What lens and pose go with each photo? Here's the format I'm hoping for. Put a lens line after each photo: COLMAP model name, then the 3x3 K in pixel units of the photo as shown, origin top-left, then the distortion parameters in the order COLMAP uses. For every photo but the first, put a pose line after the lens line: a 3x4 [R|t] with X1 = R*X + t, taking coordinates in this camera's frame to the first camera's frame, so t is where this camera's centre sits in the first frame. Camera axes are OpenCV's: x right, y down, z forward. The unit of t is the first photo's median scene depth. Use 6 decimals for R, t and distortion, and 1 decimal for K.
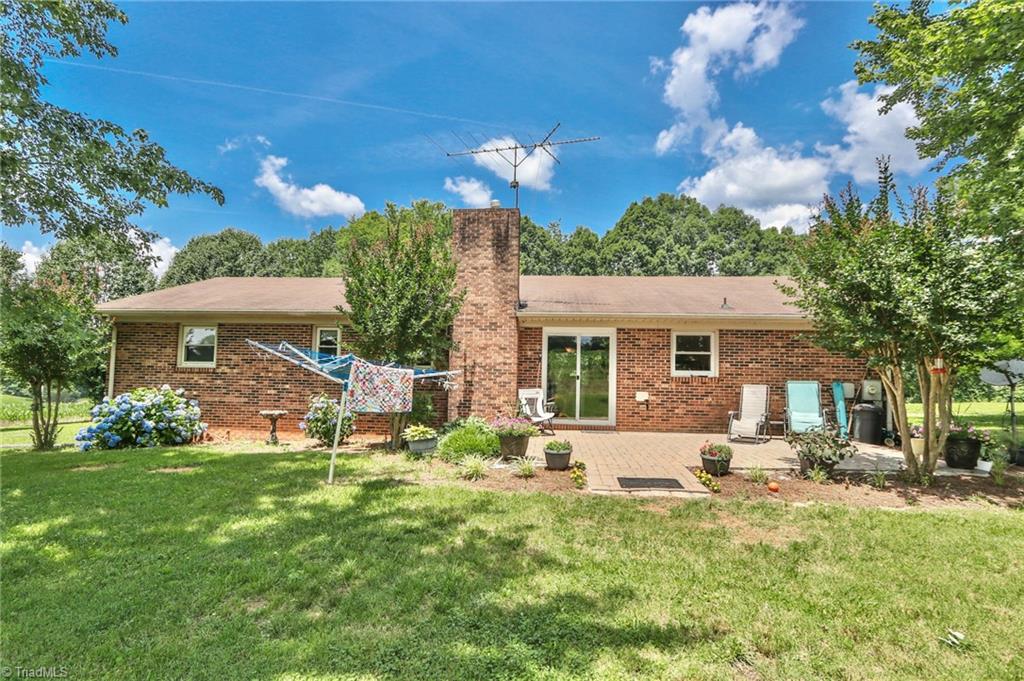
lens RADIAL K [[523.4, 0, 507.2], [0, 523.4, 344.6], [0, 0, 1]] dist [-0.021483, 0.000038]
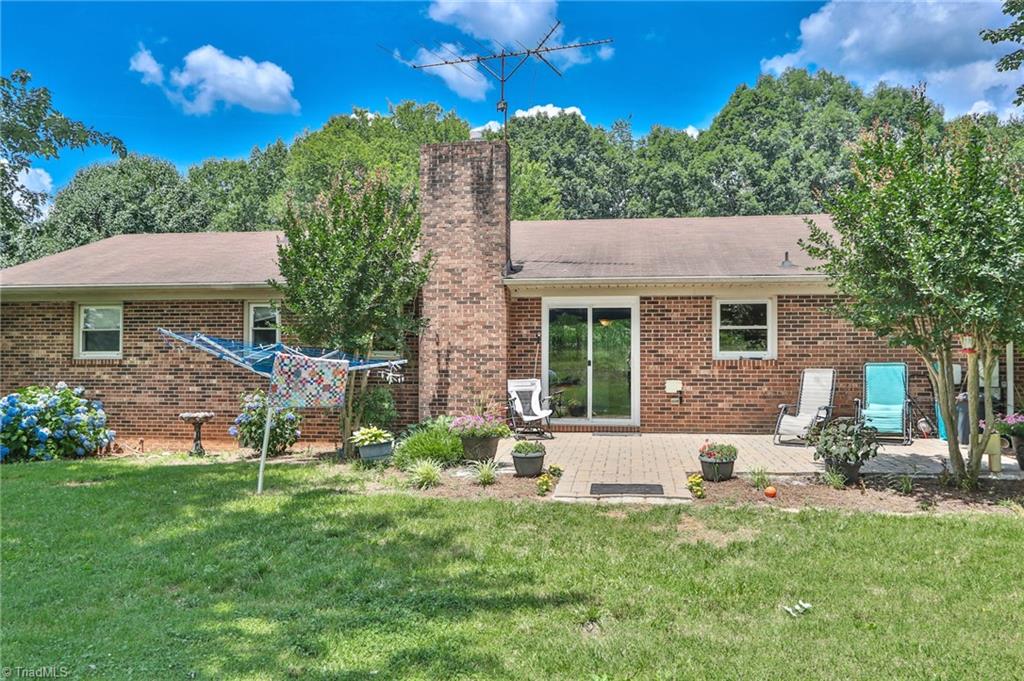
lens RADIAL K [[815.0, 0, 512.0], [0, 815.0, 340.5], [0, 0, 1]] dist [-0.014559, -0.007182]
pose [[0.998012, -0.020025, -0.059759, 0.096800], [0.022304, 0.999040, 0.037710, -0.016725], [0.058947, -0.038968, 0.997500, -0.181847]]
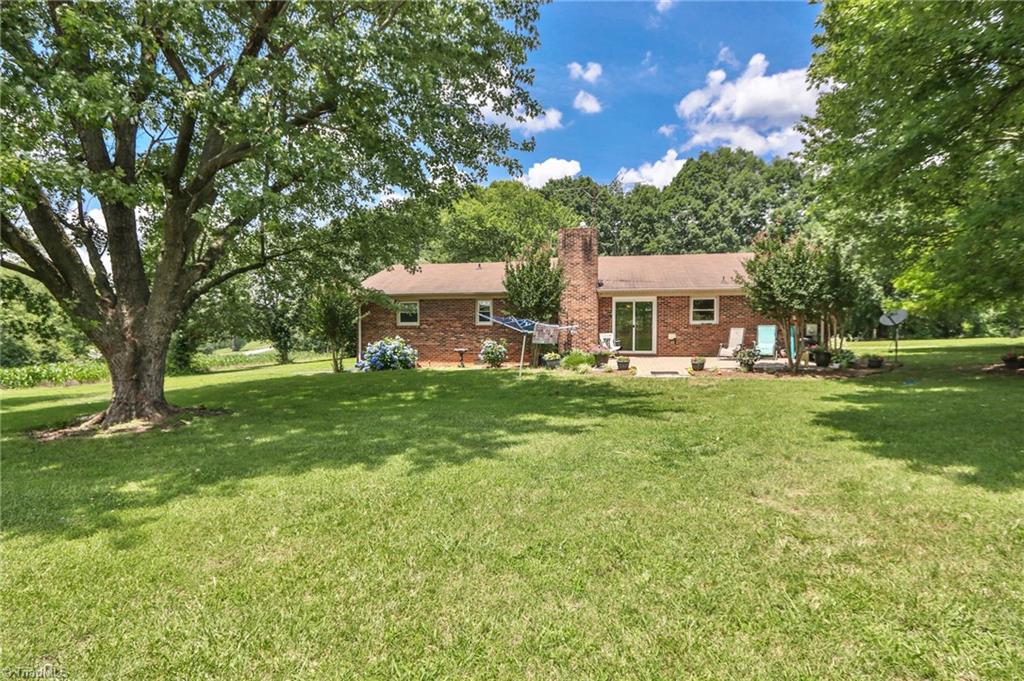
lens RADIAL K [[515.8, 0, 515.5], [0, 515.8, 343.7], [0, 0, 1]] dist [-0.003488, -0.000679]
pose [[0.994815, -0.020185, -0.099682, -0.083581], [0.029876, 0.994865, 0.096702, -0.055337], [0.097218, -0.099179, 0.990309, -0.722773]]
